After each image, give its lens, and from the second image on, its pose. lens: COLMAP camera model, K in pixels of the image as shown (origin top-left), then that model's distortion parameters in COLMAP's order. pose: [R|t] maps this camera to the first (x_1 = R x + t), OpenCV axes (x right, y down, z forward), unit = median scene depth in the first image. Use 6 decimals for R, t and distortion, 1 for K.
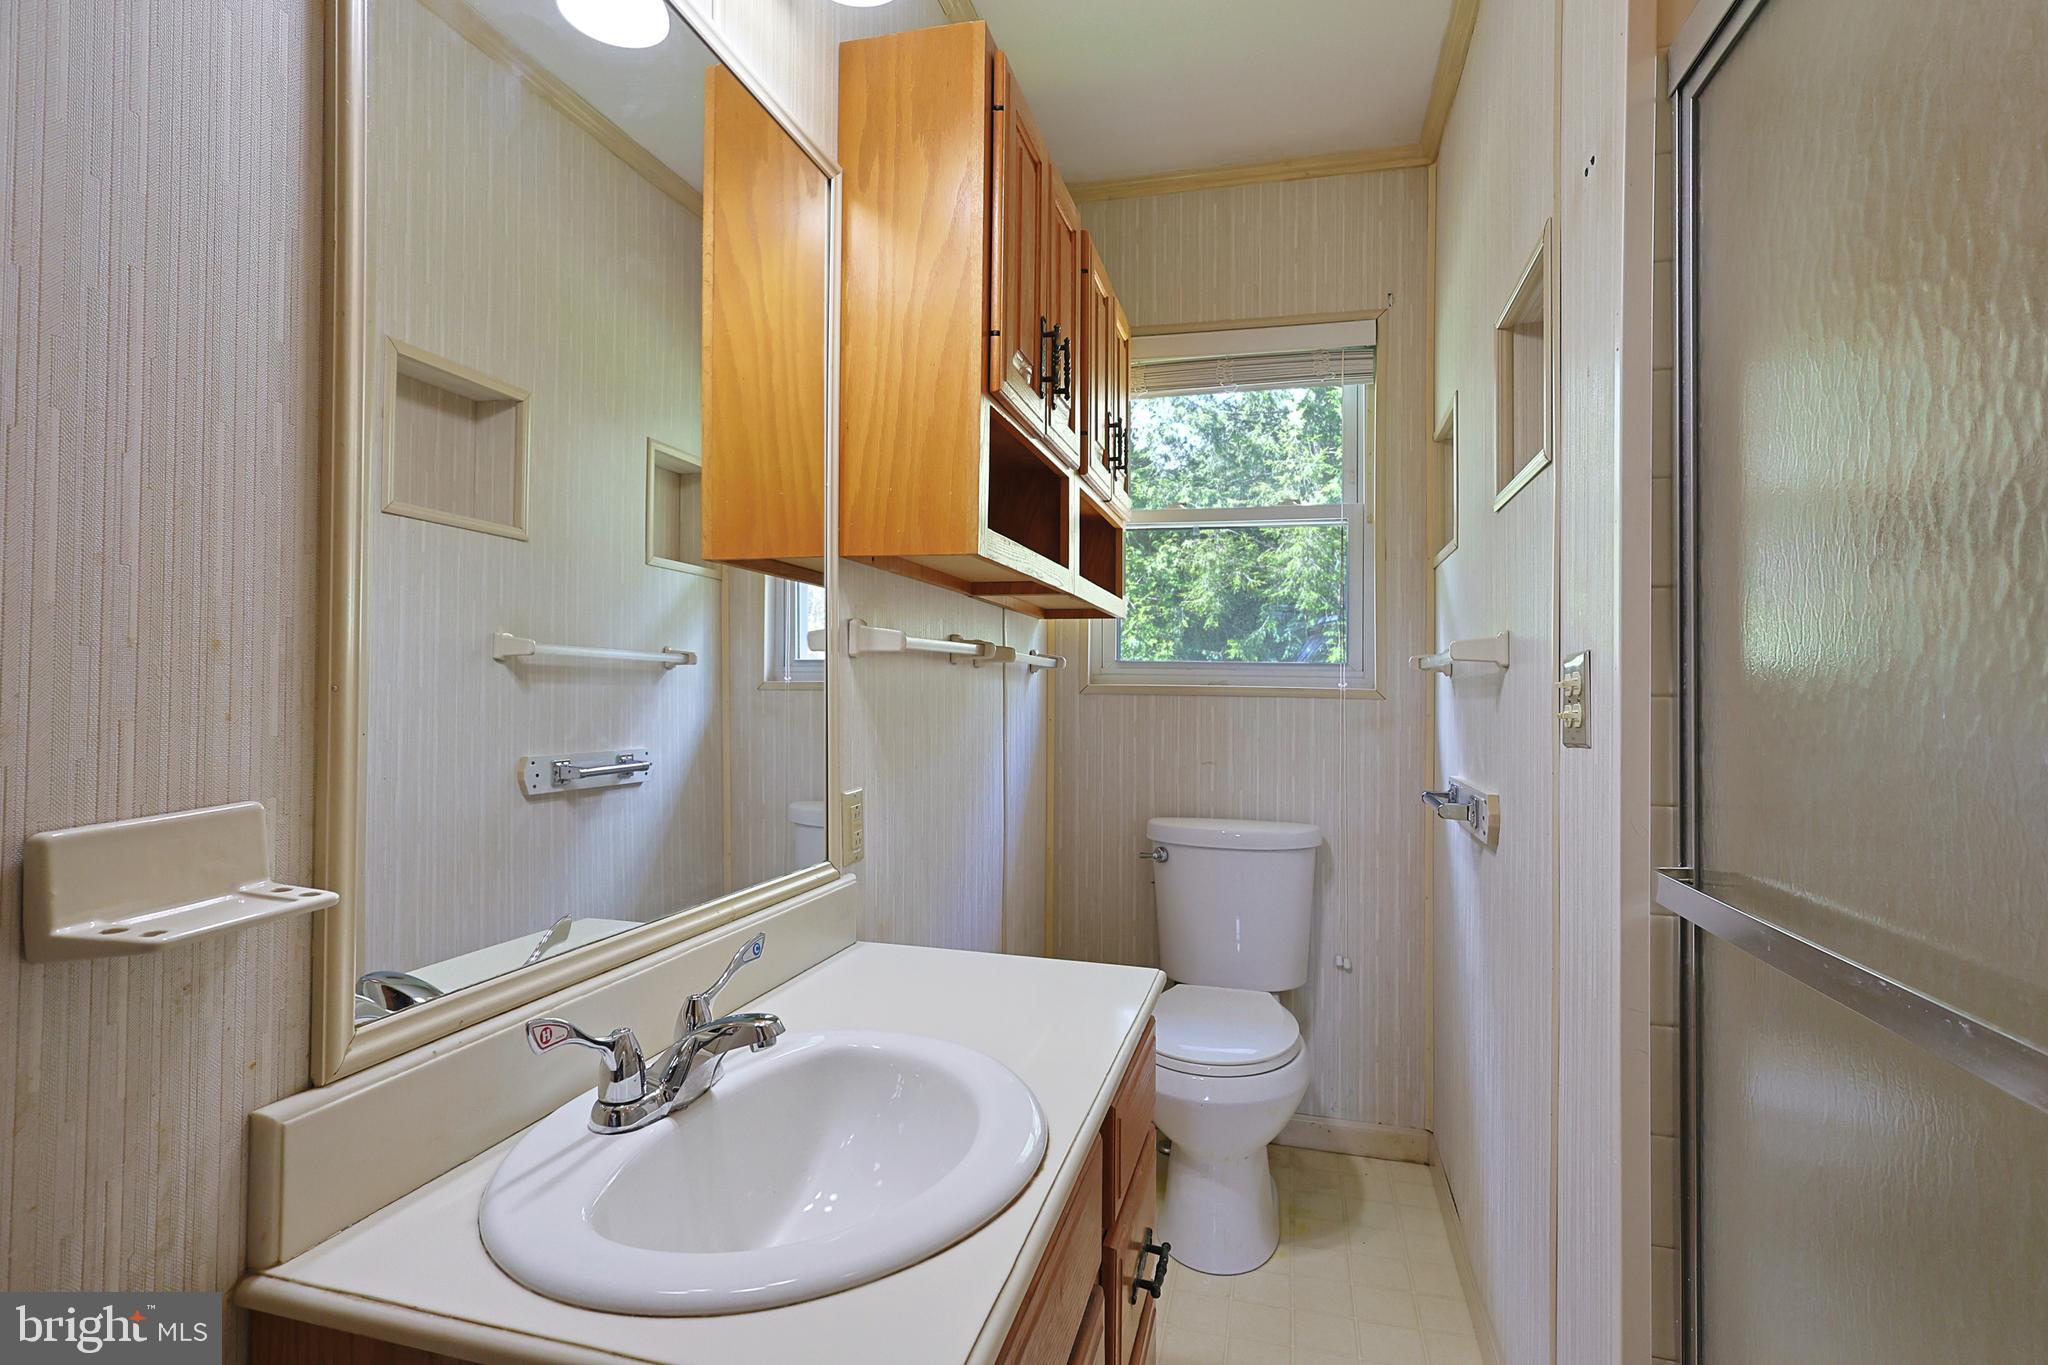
lens RADIAL K [[1002.5, 0, 1024.0], [0, 1002.5, 682.5], [0, 0, 1]] dist [0.001065, 0.001811]
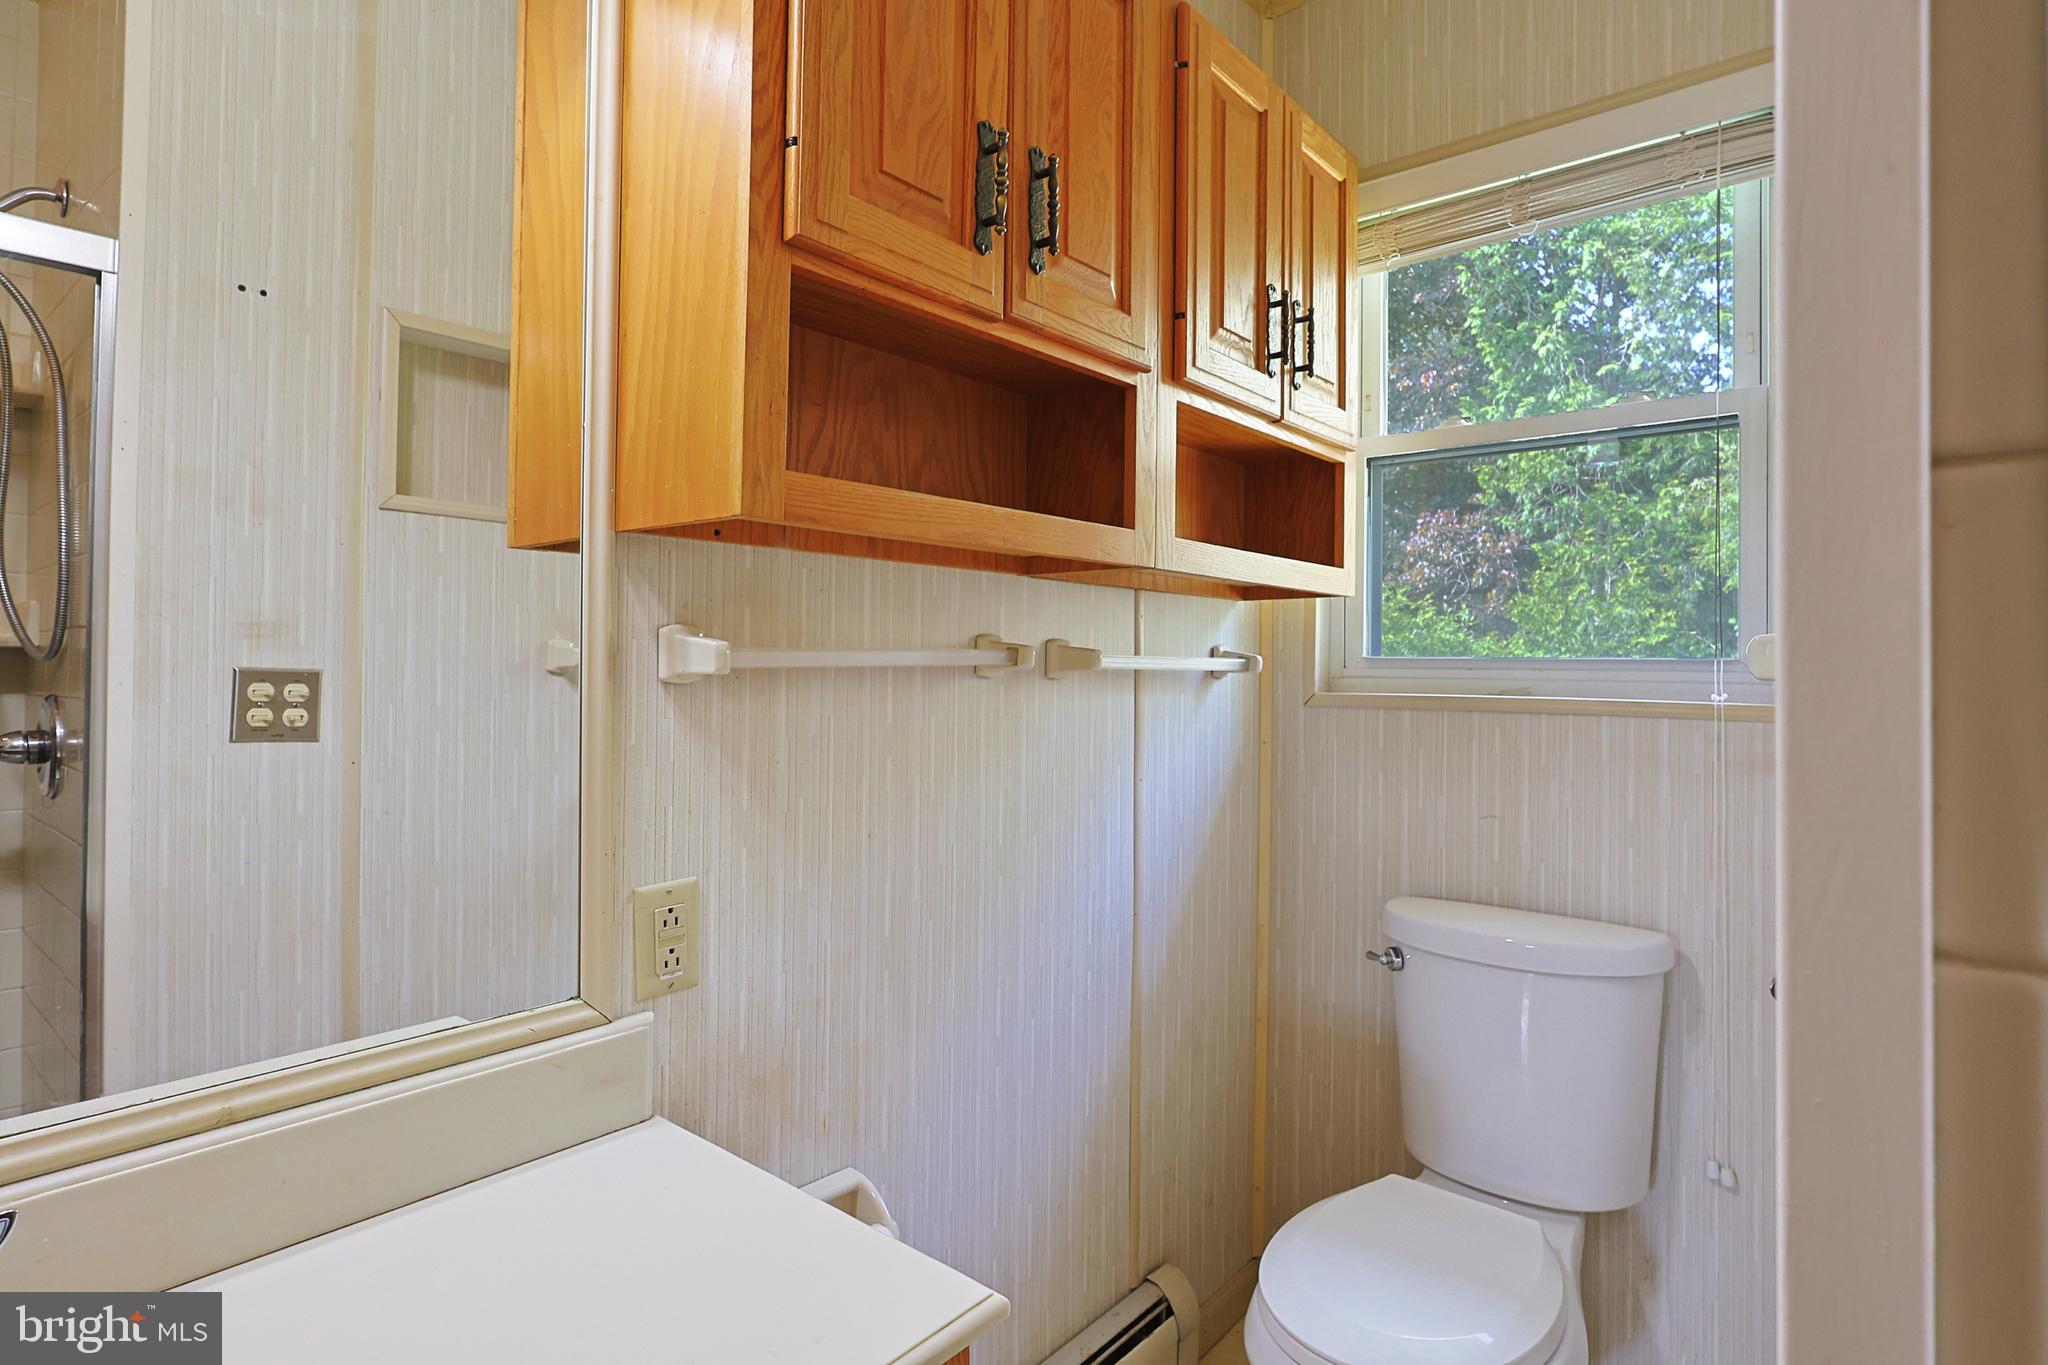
lens RADIAL K [[1085.9, 0, 1027.0], [0, 1085.9, 669.9], [0, 0, 1]] dist [-0.004859, -0.000603]
pose [[0.917022, -0.008956, -0.398736, 0.200800], [0.010789, 0.999939, 0.002354, -0.019555], [0.398690, -0.006461, 0.917063, 0.262522]]
